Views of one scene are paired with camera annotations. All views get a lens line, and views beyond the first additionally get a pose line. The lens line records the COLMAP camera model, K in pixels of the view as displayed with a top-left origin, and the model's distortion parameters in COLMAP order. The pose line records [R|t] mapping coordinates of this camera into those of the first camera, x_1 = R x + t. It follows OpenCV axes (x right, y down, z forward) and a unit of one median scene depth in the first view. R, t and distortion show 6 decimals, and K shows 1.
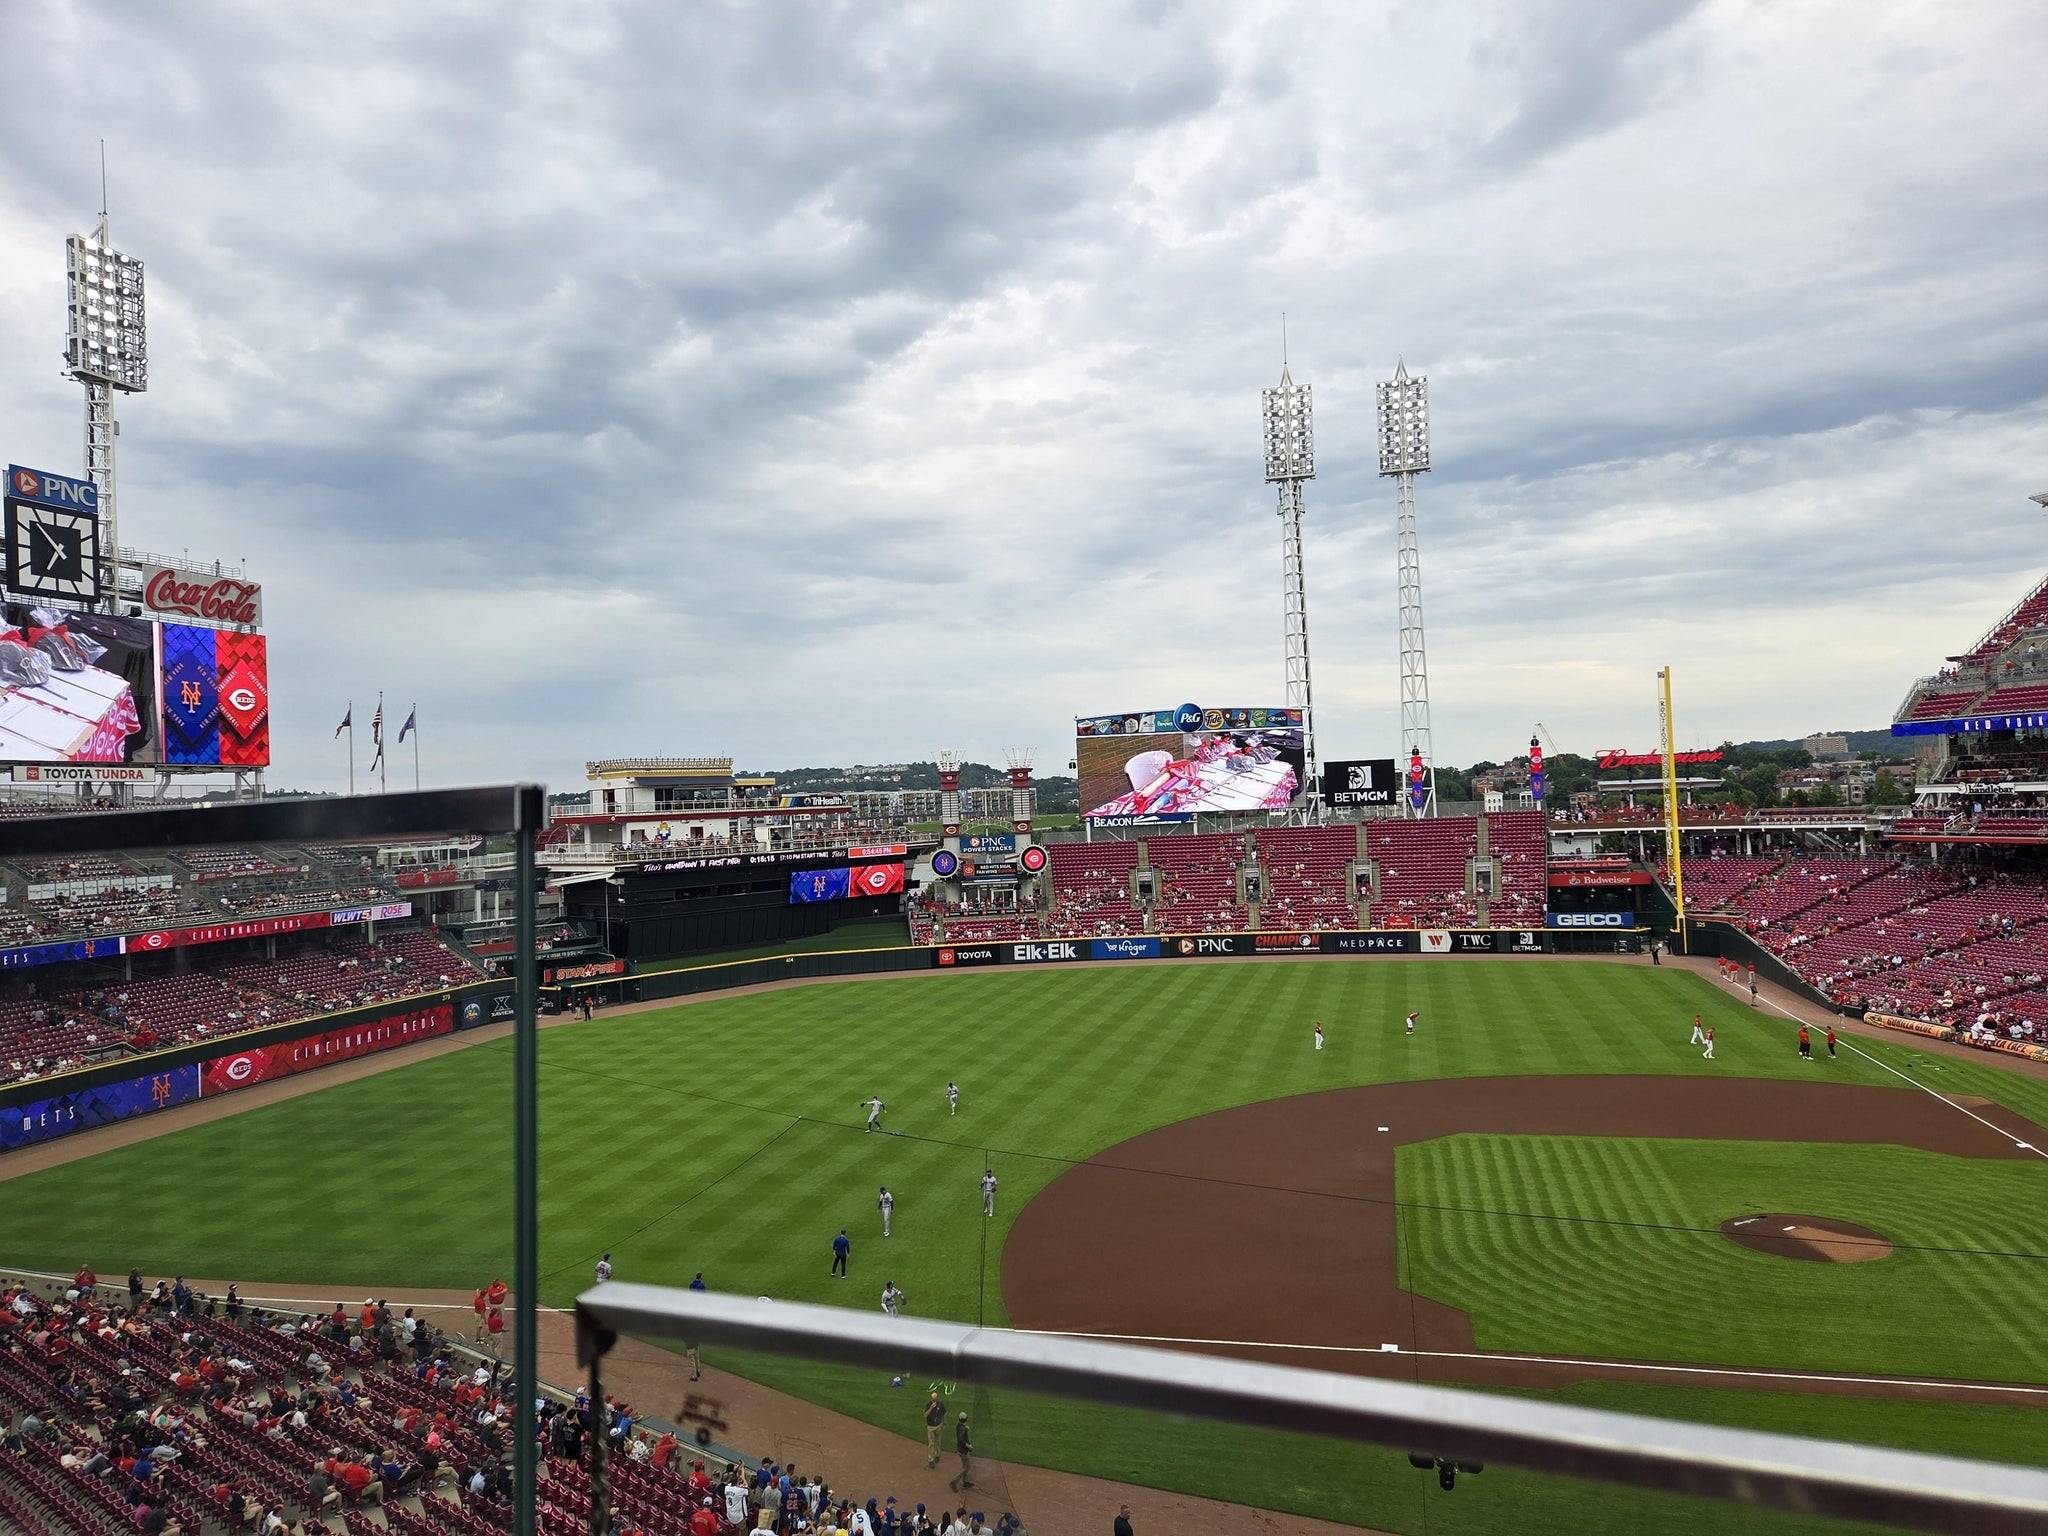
lens RADIAL K [[1351.2, 0, 1049.2], [0, 1351.2, 777.6], [0, 0, 1]] dist [0.094482, -0.082153]
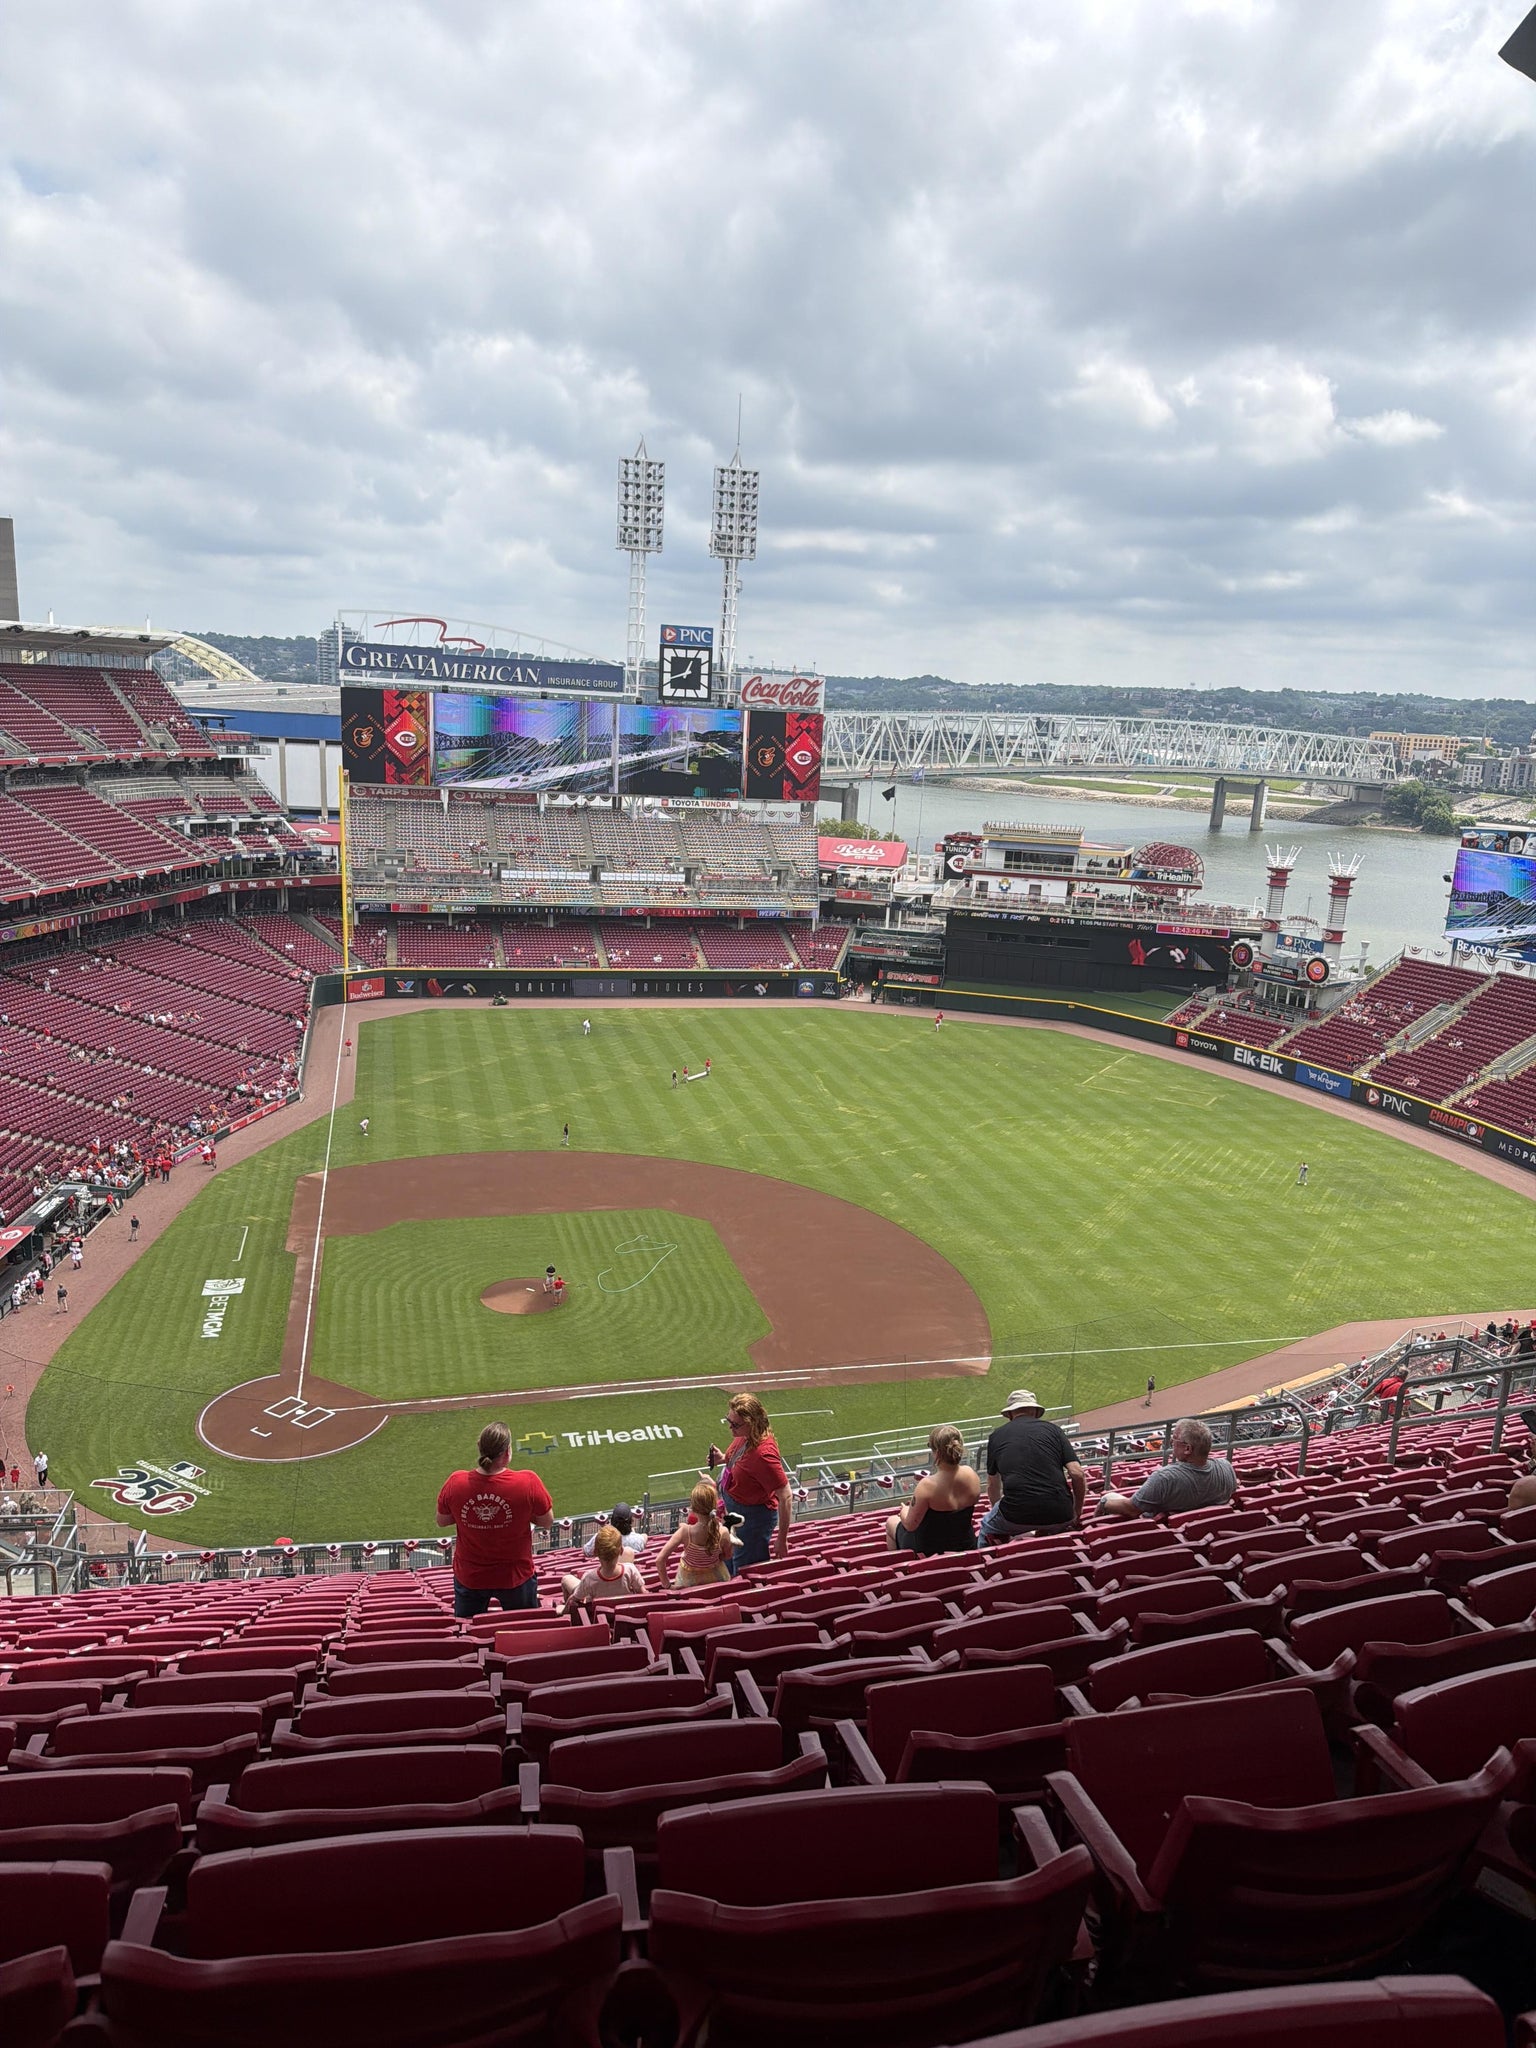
lens RADIAL K [[1424.4, 0, 775.1], [0, 1424.4, 1024.7], [0, 0, 1]] dist [0.187202, -0.401480]
pose [[0.484153, 0.257518, -0.836230, 0.763113], [-0.056120, 0.962881, 0.264028, -0.175362], [0.873182, -0.080901, 0.480634, 0.153578]]
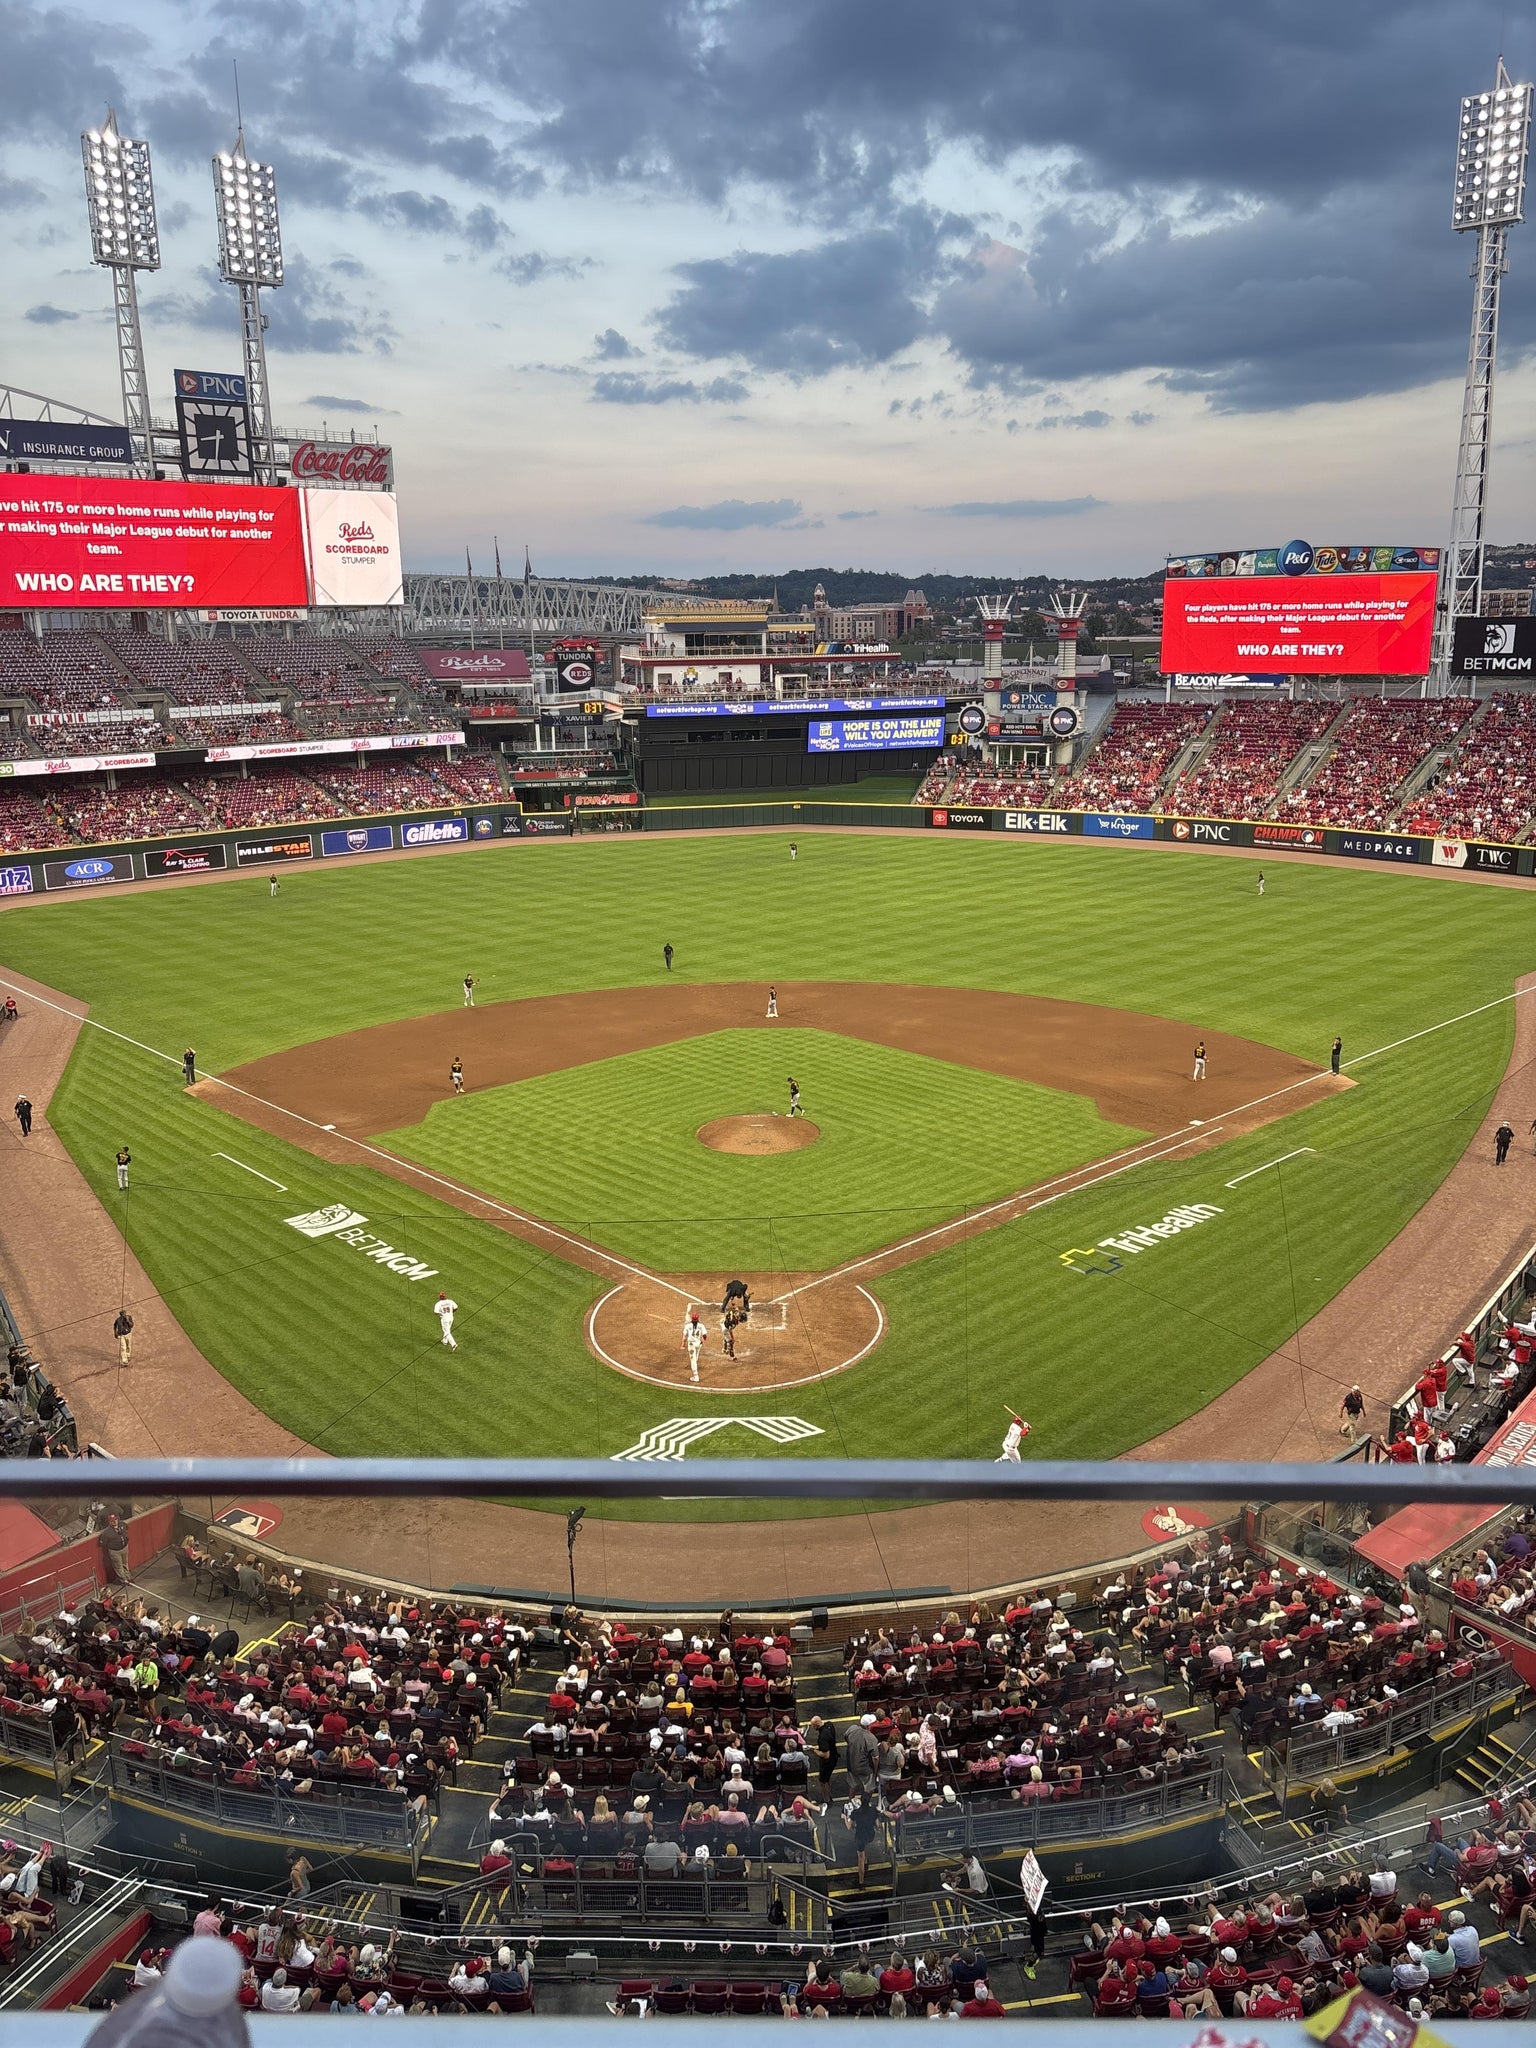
lens RADIAL K [[1549.1, 0, 777.0], [0, 1549.1, 1016.4], [0, 0, 1]] dist [0.042644, -0.033928]
pose [[0.843761, 0.161562, -0.511825, 0.442253], [-0.010452, 0.958384, 0.285291, -0.052791], [0.536617, -0.235368, 0.810336, -0.021558]]
